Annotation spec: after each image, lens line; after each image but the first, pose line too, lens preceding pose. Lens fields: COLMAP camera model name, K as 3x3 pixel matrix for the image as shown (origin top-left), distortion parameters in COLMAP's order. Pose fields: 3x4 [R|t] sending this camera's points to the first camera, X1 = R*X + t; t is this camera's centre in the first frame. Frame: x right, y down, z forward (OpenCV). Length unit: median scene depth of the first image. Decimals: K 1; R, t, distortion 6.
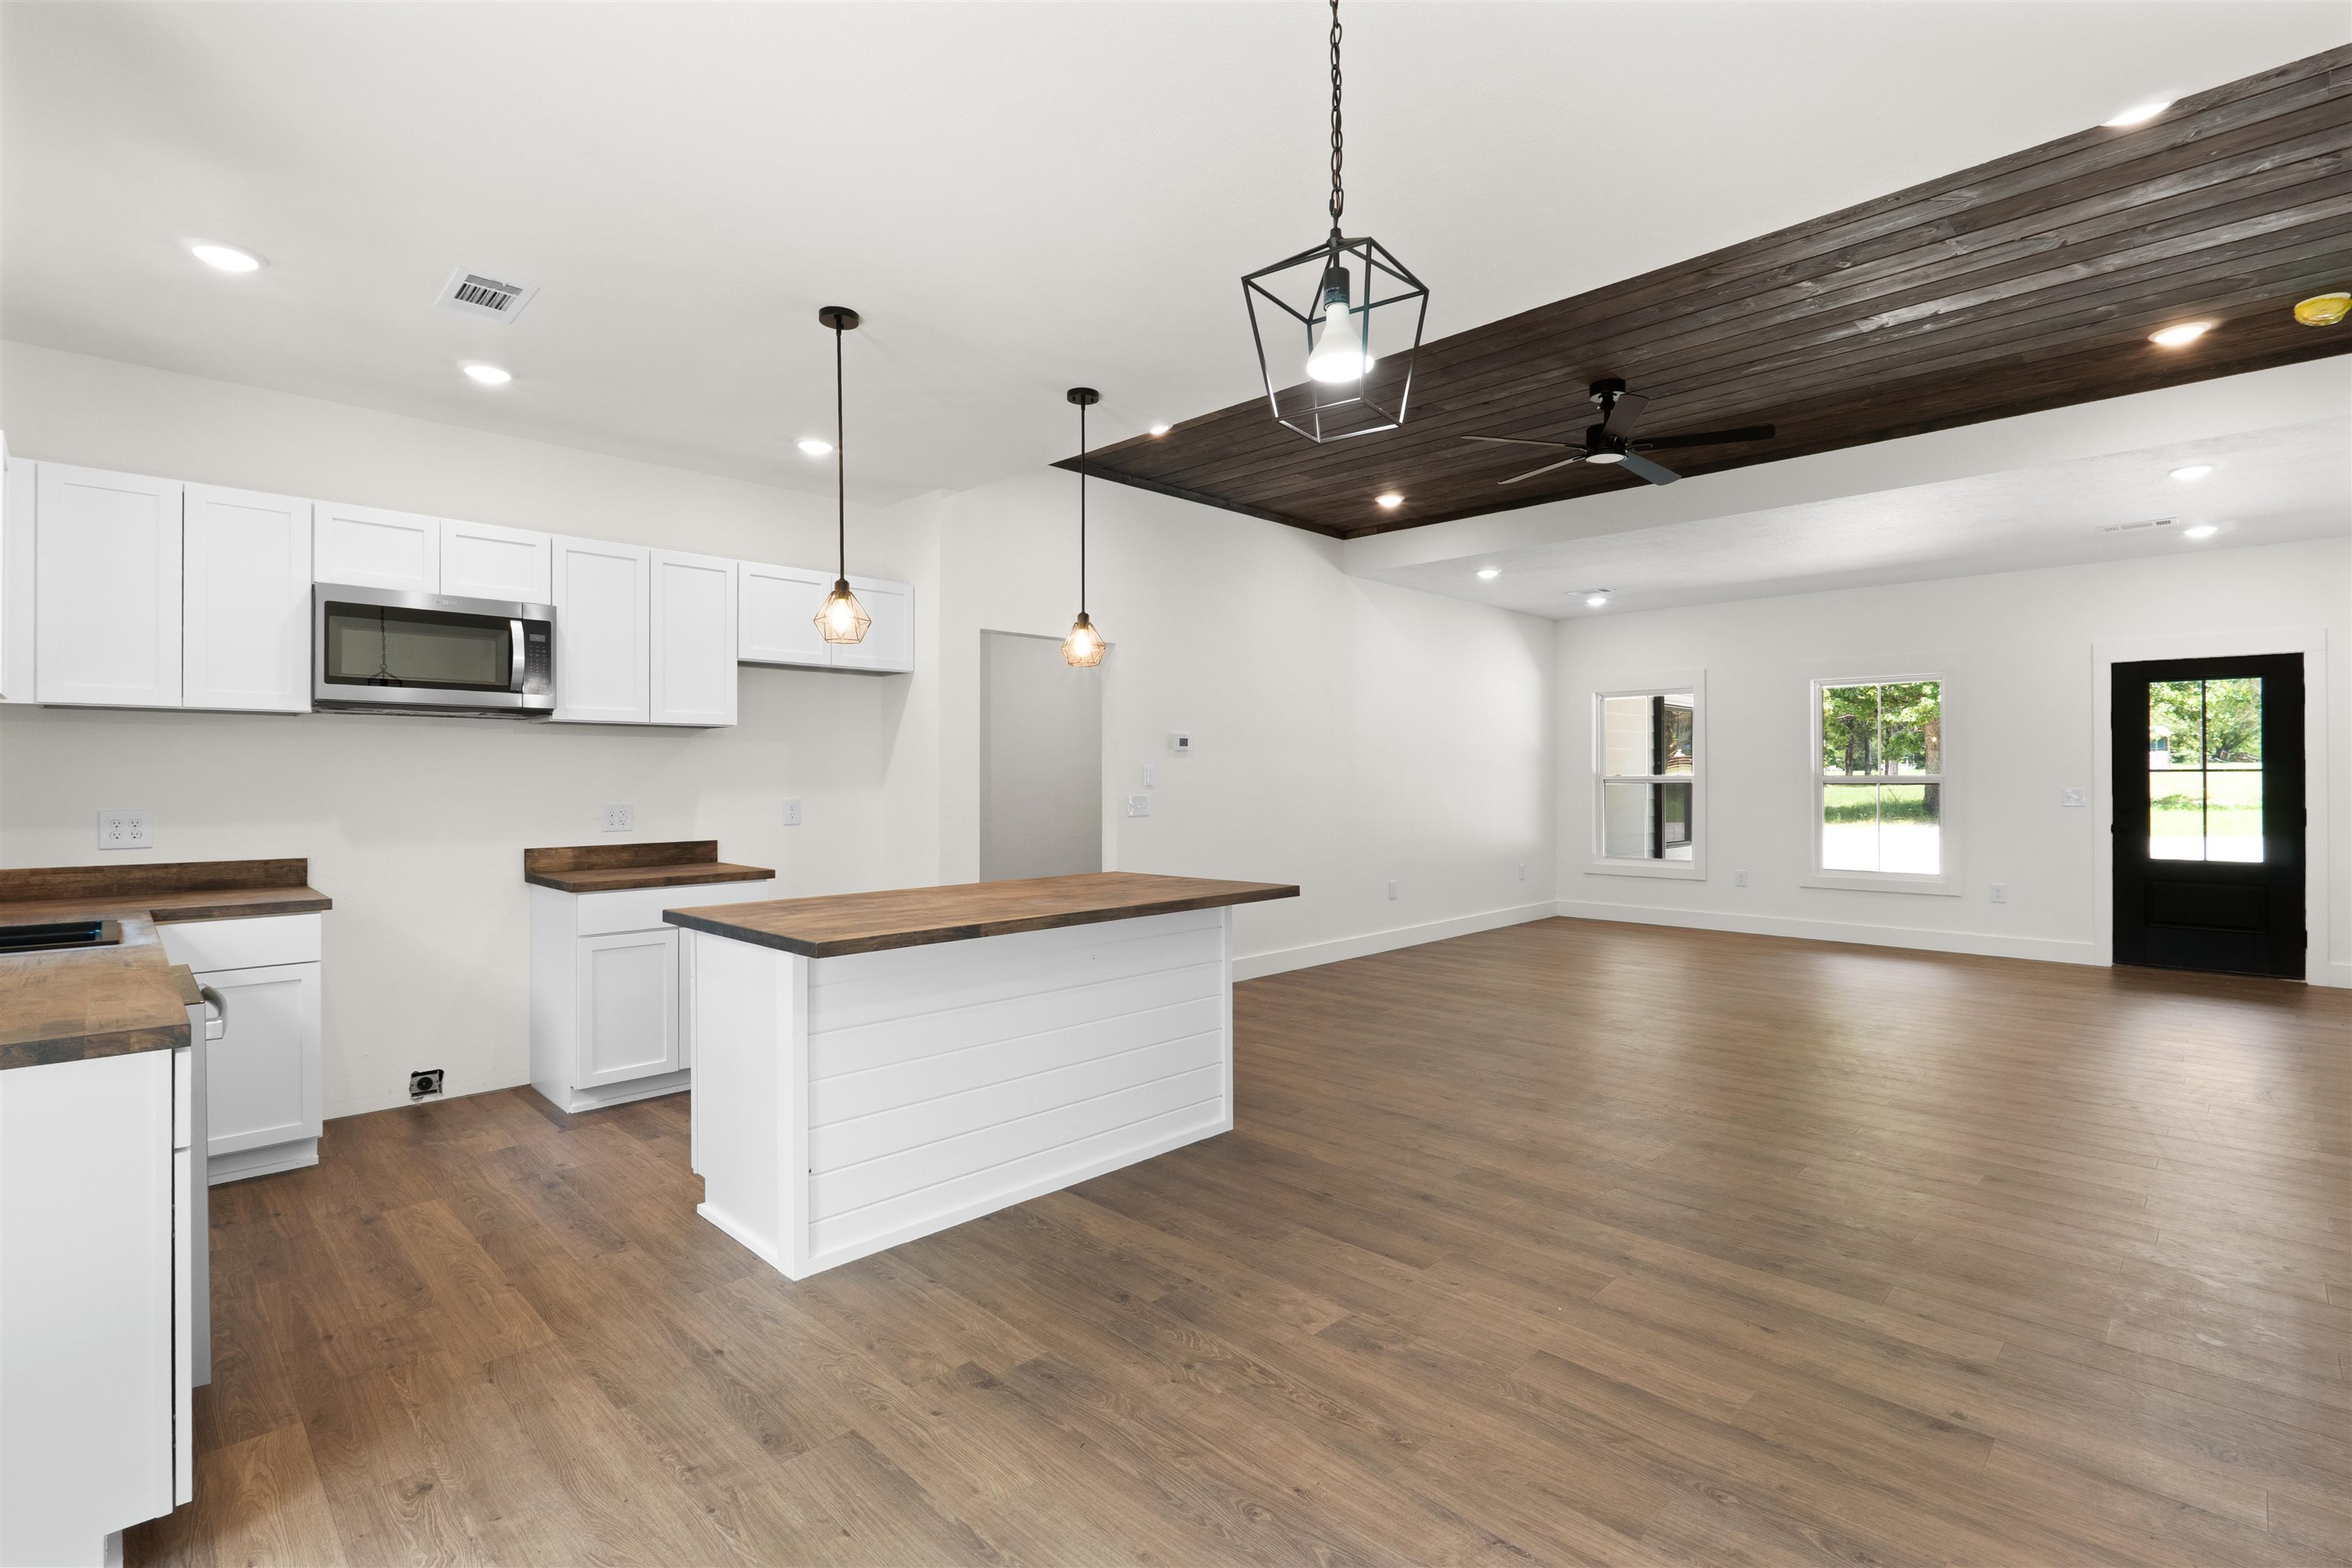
lens RADIAL K [[1091.8, 0, 1179.0], [0, 1091.8, 776.8], [0, 0, 1]] dist [-0.002004, 0.000059]
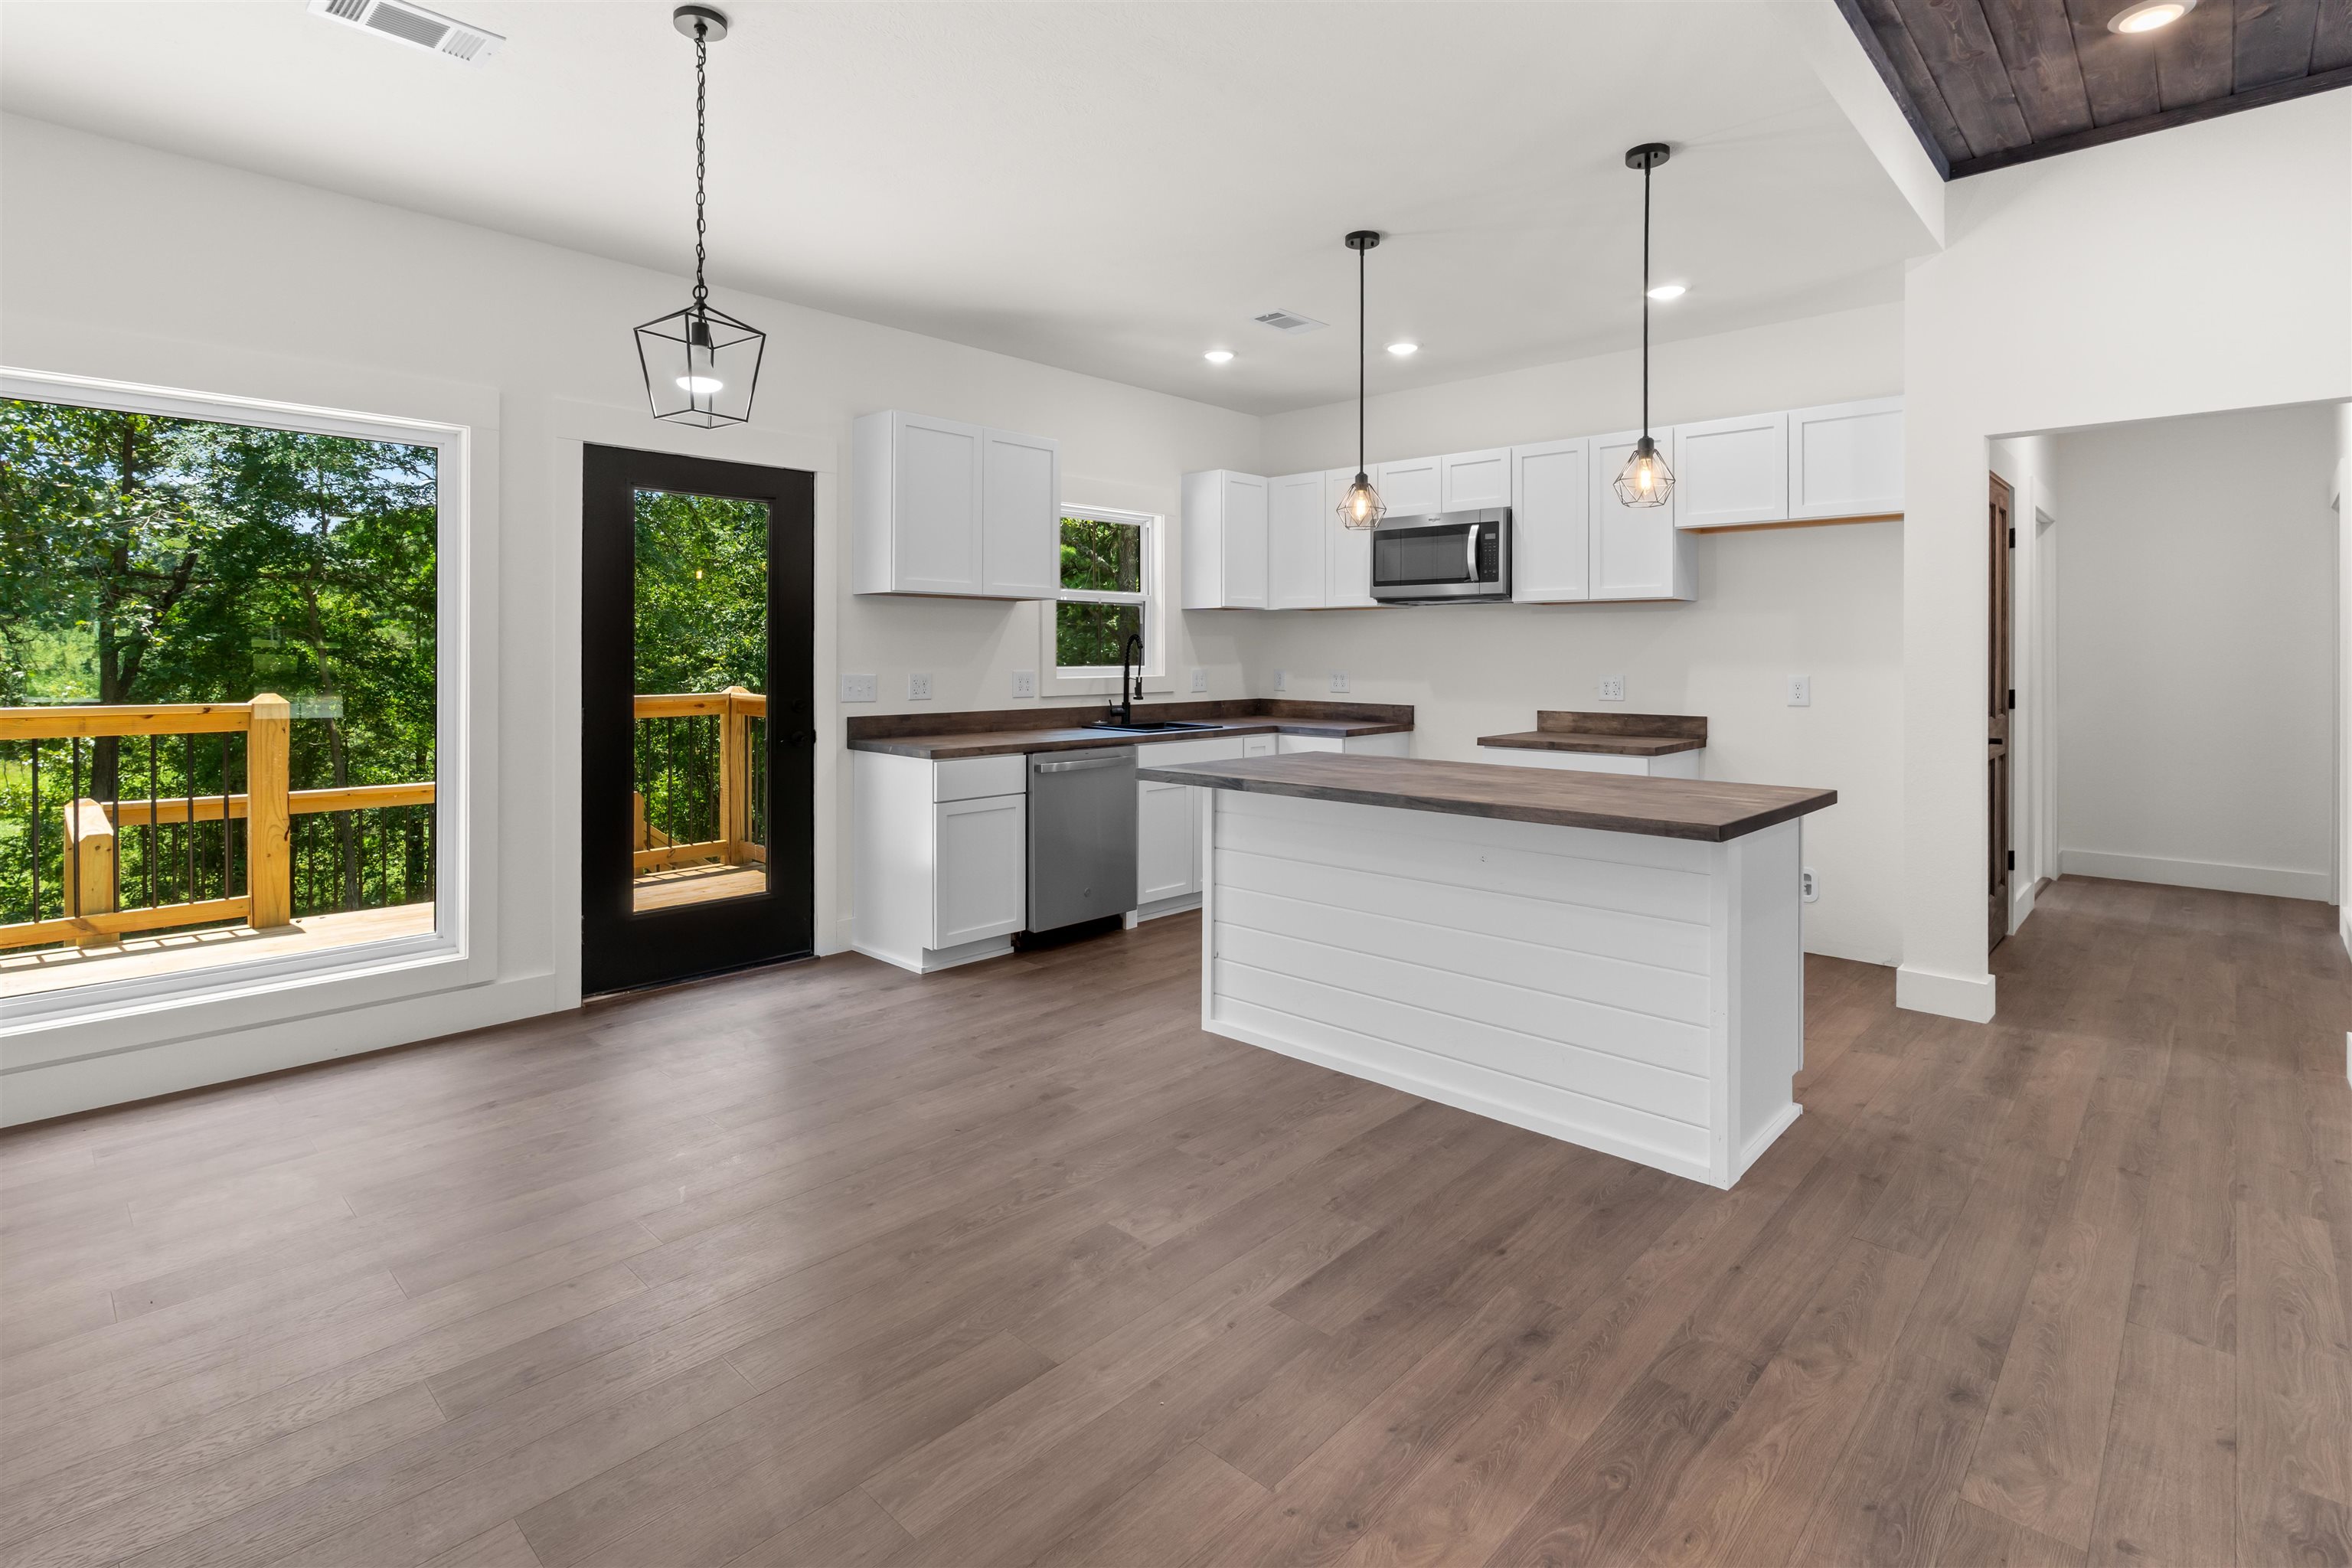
lens RADIAL K [[1128.6, 0, 1180.3], [0, 1128.6, 656.6], [0, 0, 1]] dist [-0.003205, -0.000143]
pose [[0.029482, 0.005634, -0.999549, 0.682248], [-0.004925, 0.999973, 0.005491, 0.002661], [0.999553, 0.004761, 0.029509, 0.629428]]
